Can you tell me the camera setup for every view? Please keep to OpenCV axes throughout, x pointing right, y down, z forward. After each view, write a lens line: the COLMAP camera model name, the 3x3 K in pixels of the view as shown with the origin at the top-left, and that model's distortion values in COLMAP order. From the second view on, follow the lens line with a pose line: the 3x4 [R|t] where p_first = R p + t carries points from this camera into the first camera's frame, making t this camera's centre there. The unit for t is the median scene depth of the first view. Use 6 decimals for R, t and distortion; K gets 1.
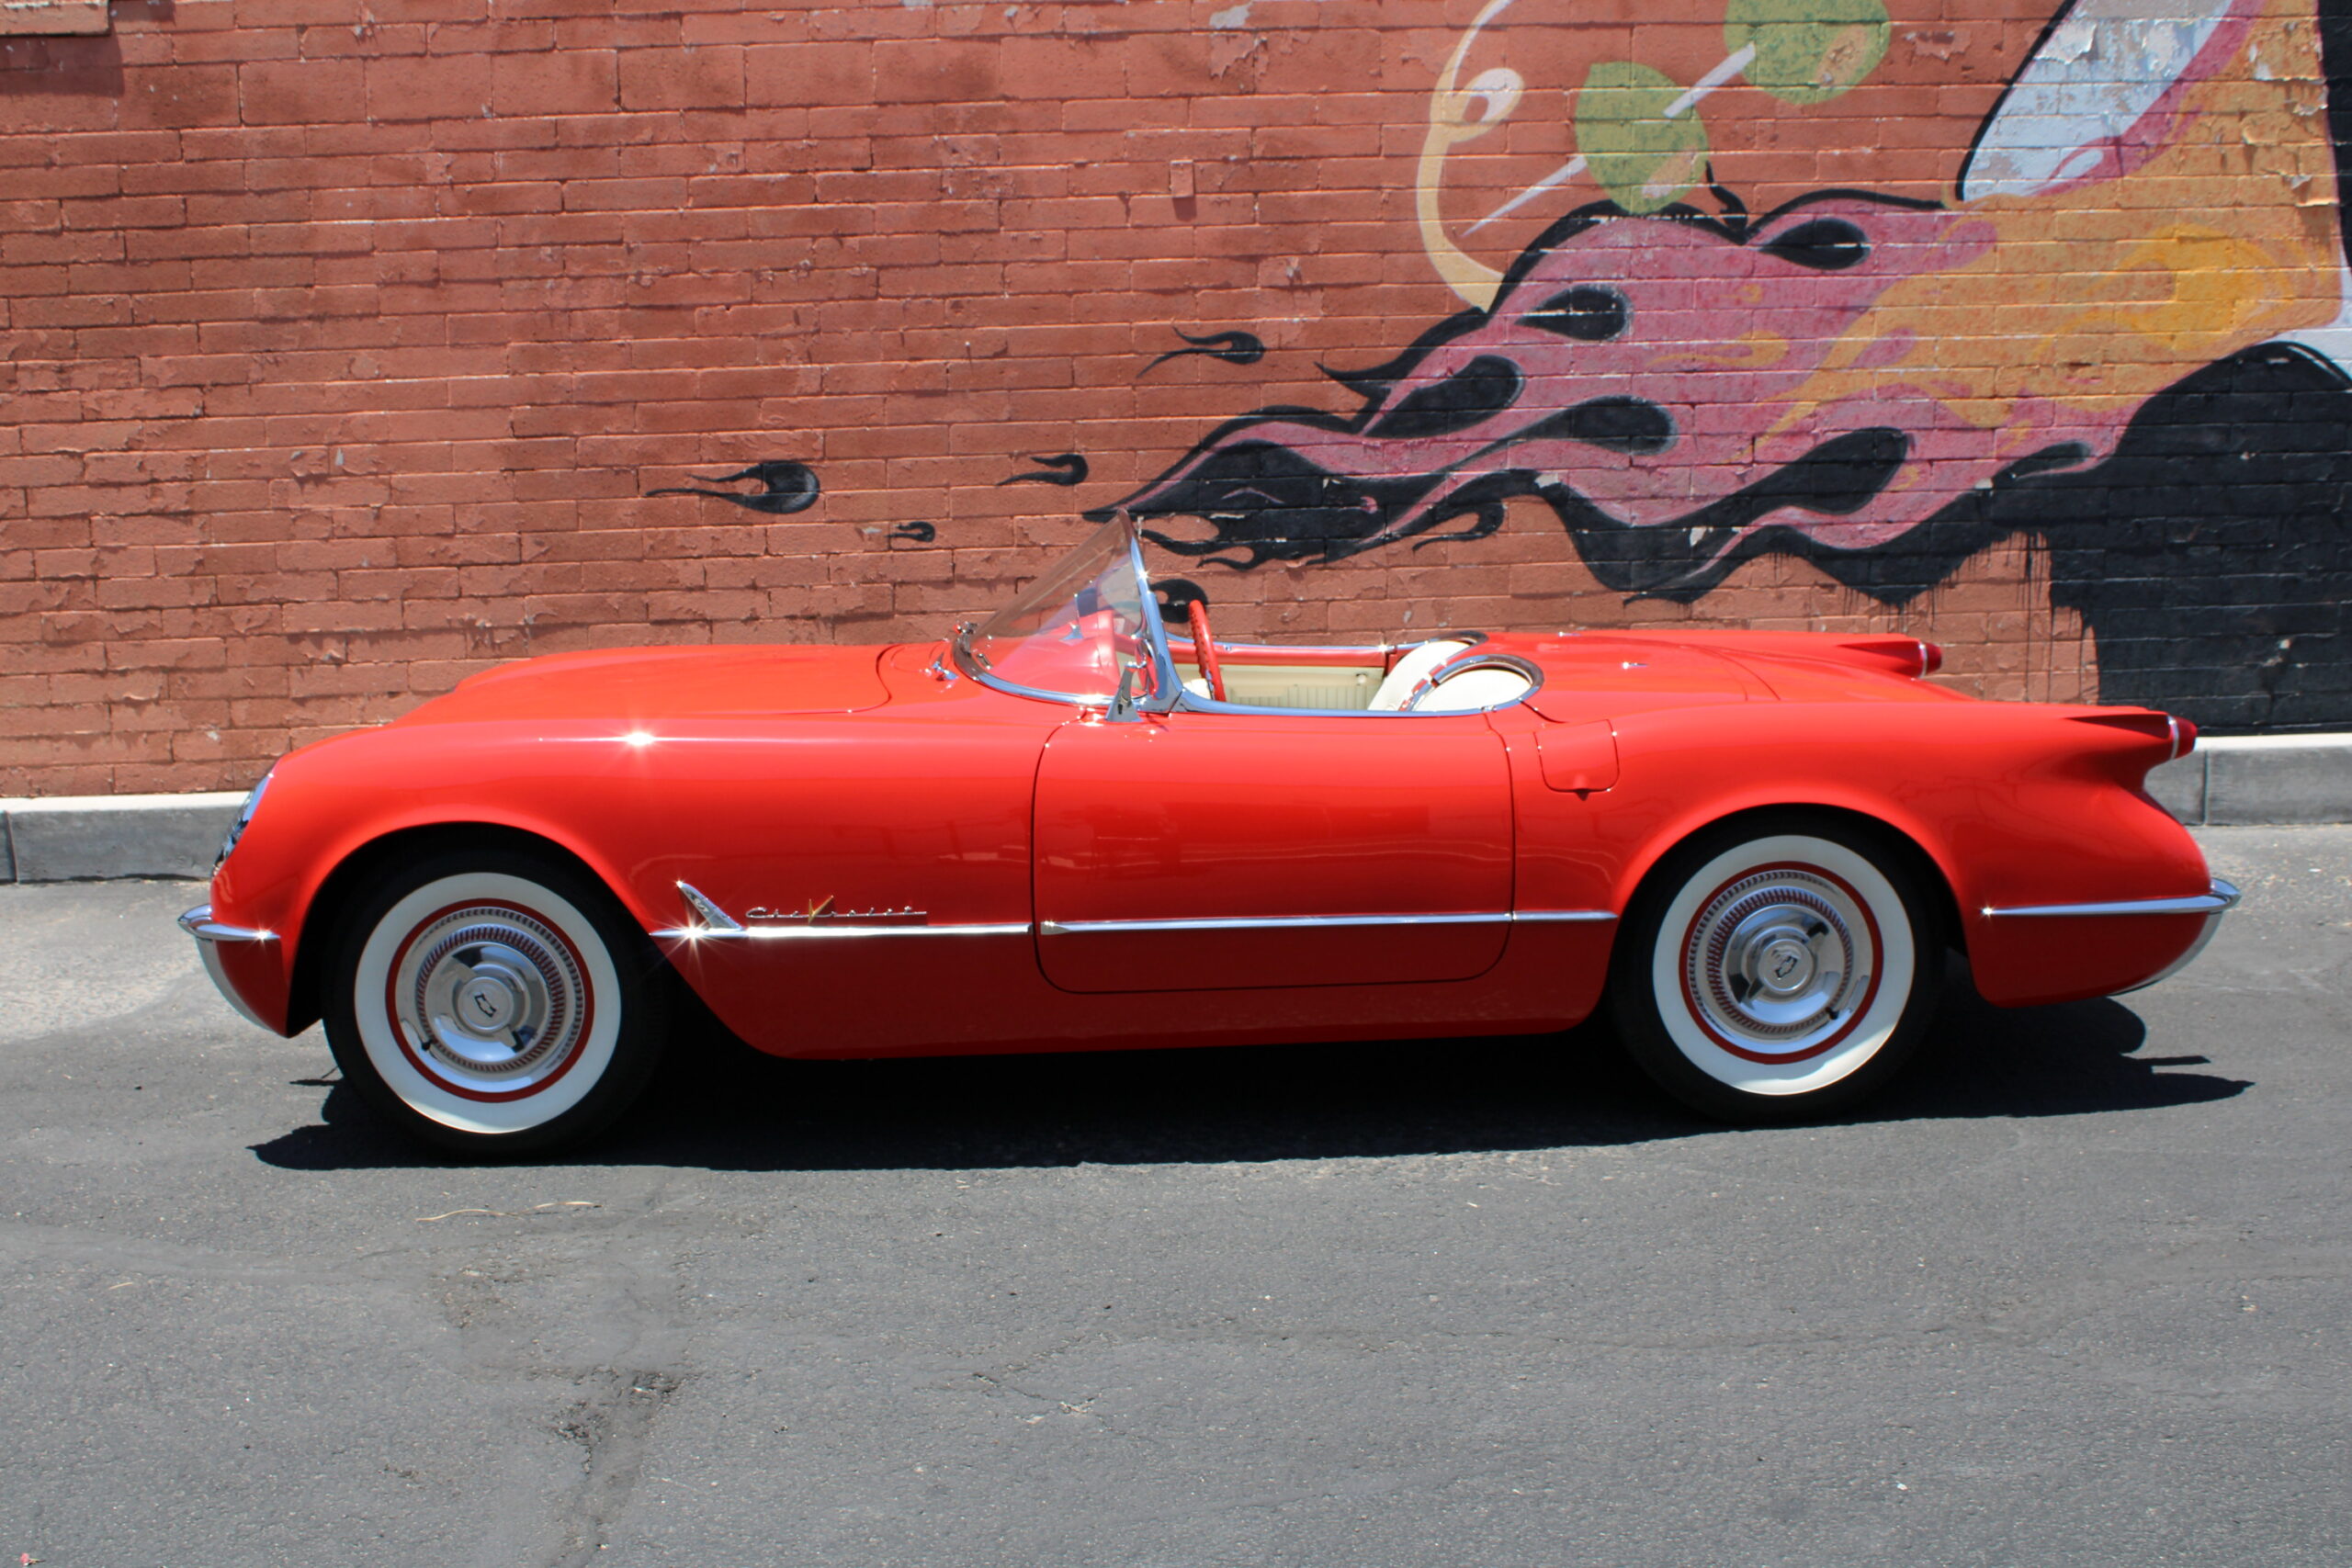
lens RADIAL K [[2409.5, 0, 1162.9], [0, 2409.5, 786.6], [0, 0, 1]] dist [-0.084833, 0.000000]
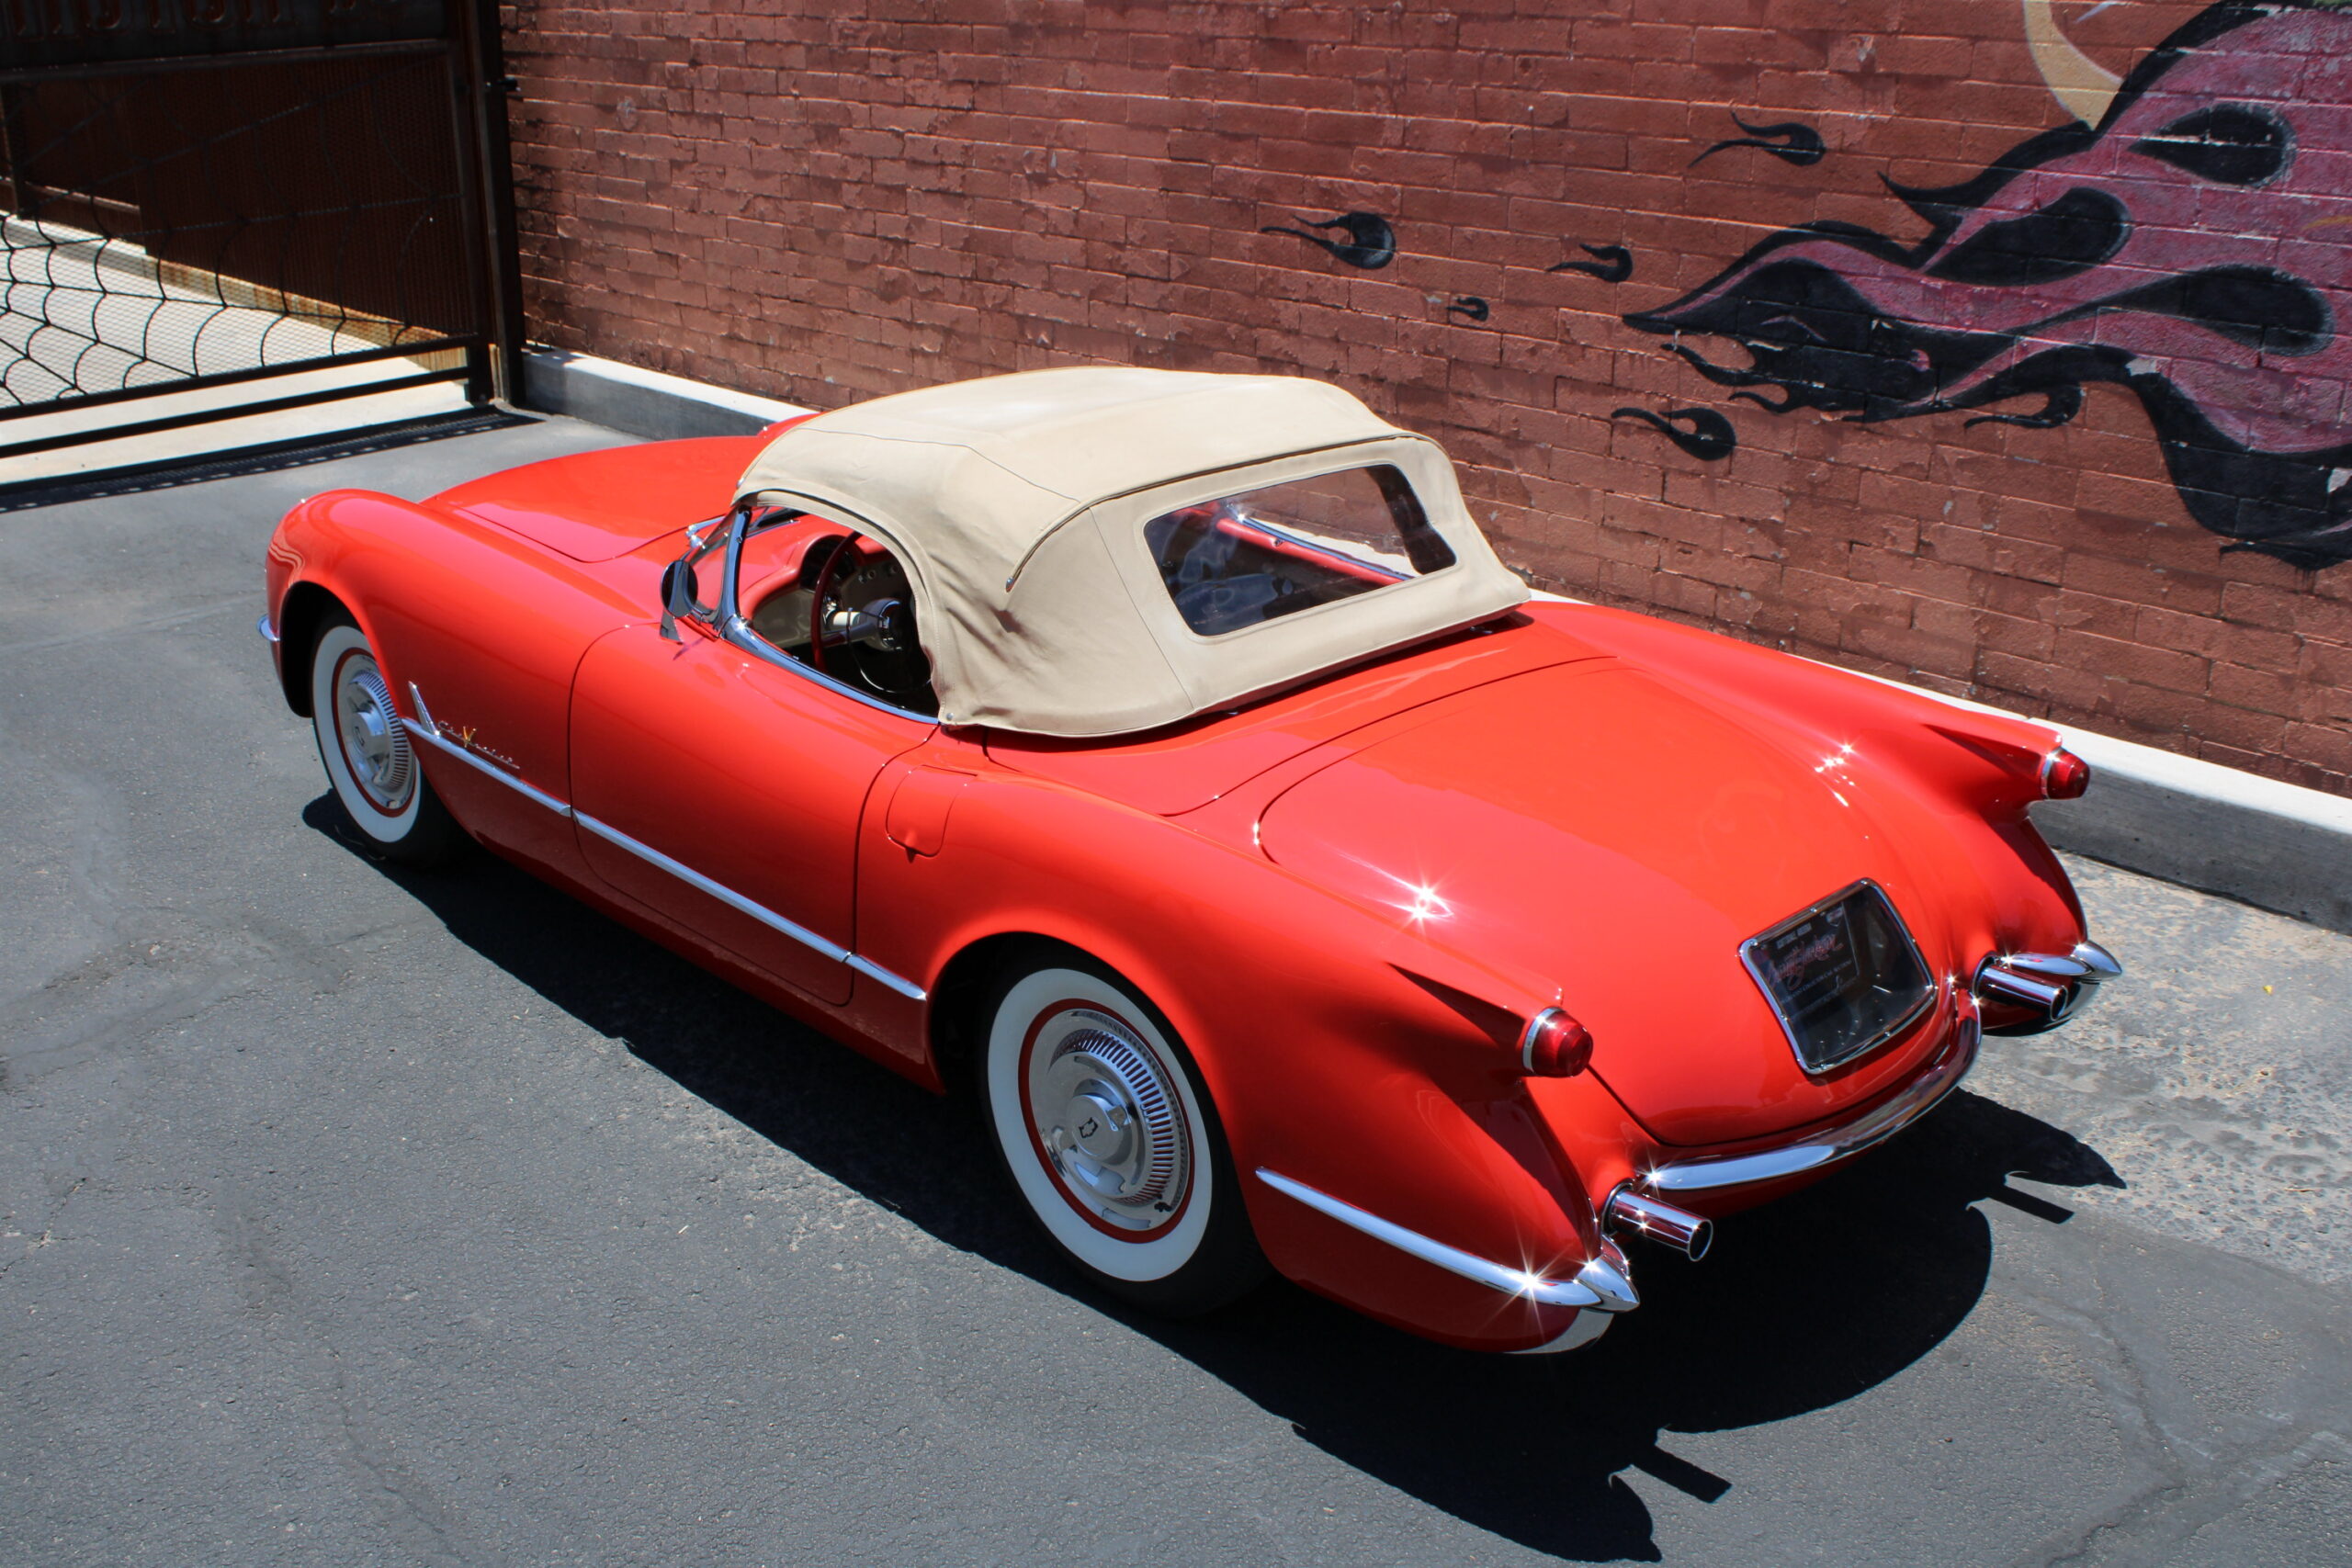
lens RADIAL K [[2359.4, 0, 1112.0], [0, 2359.4, 758.9], [0, 0, 1]] dist [-0.079880, 0.000000]
pose [[0.665562, 0.278454, -0.692453, 0.478924], [-0.131371, 0.957017, 0.258573, -0.155906], [0.734690, -0.081128, 0.673535, 0.279365]]
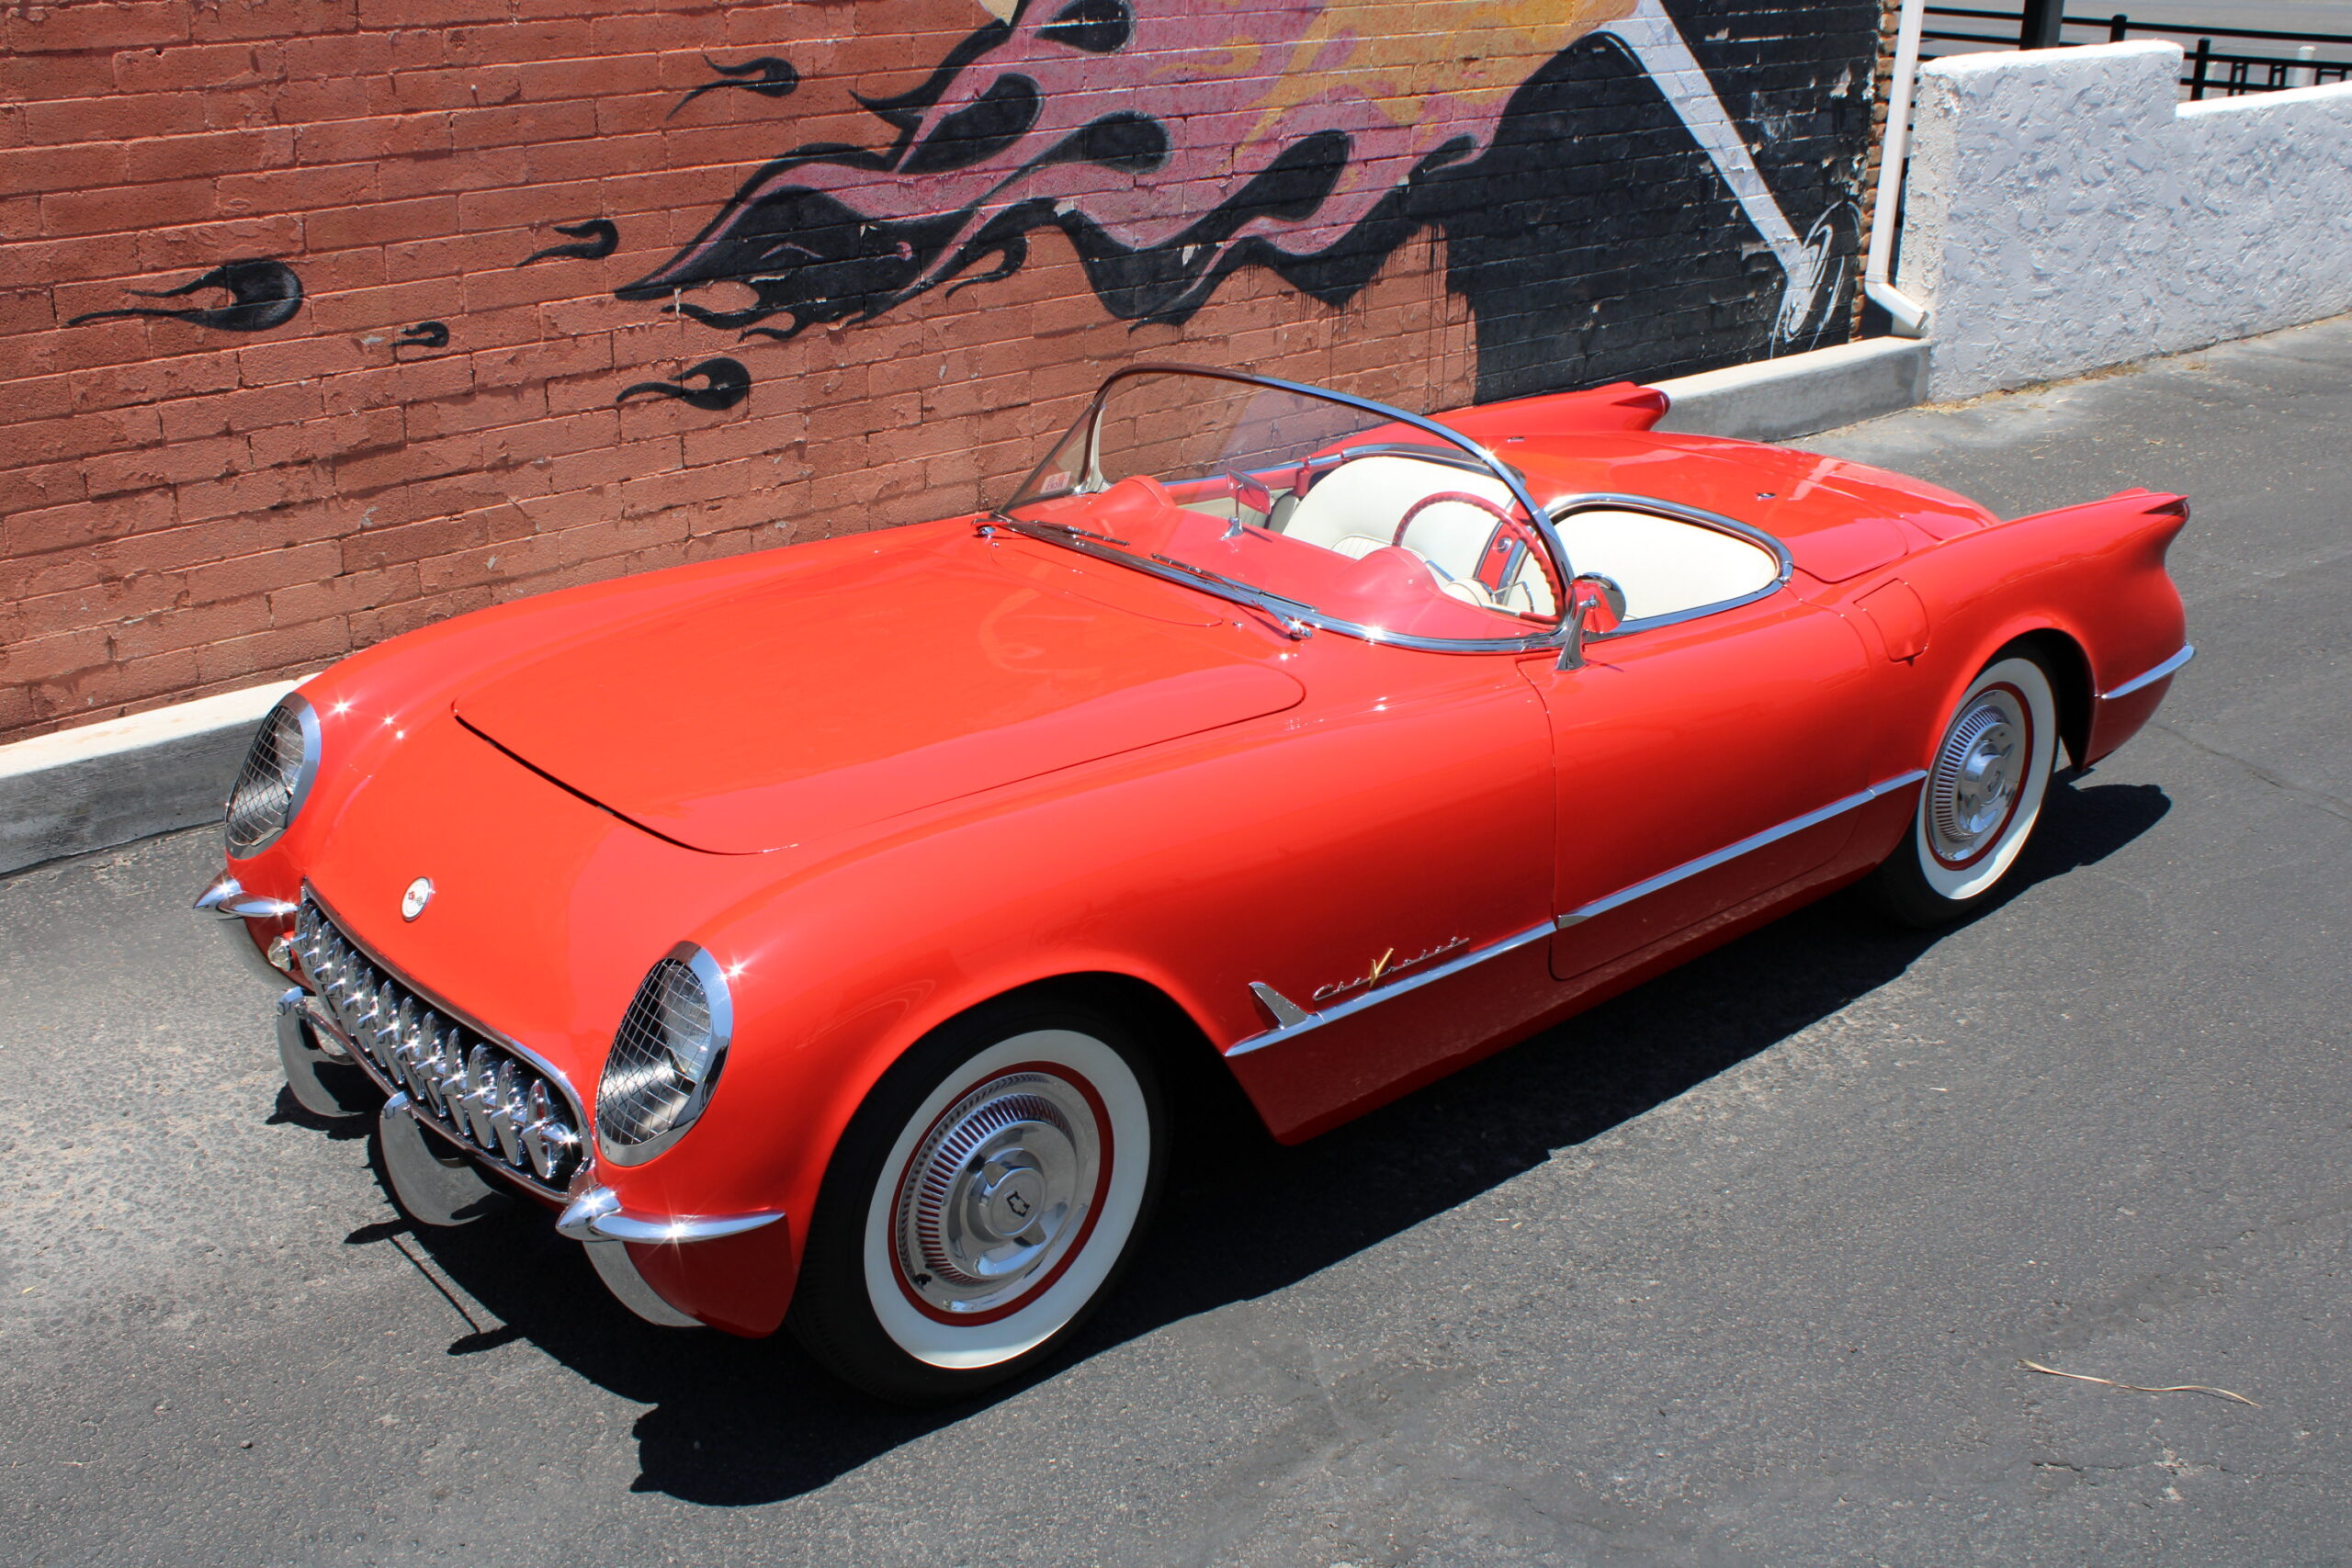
lens RADIAL K [[2409.5, 0, 1152.7], [0, 2409.5, 790.8], [0, 0, 1]] dist [-0.084833, 0.000000]
pose [[0.777121, -0.210997, 0.592927, -0.409407], [0.083574, 0.968379, 0.235069, -0.125238], [-0.623777, -0.133124, 0.770182, 0.241020]]
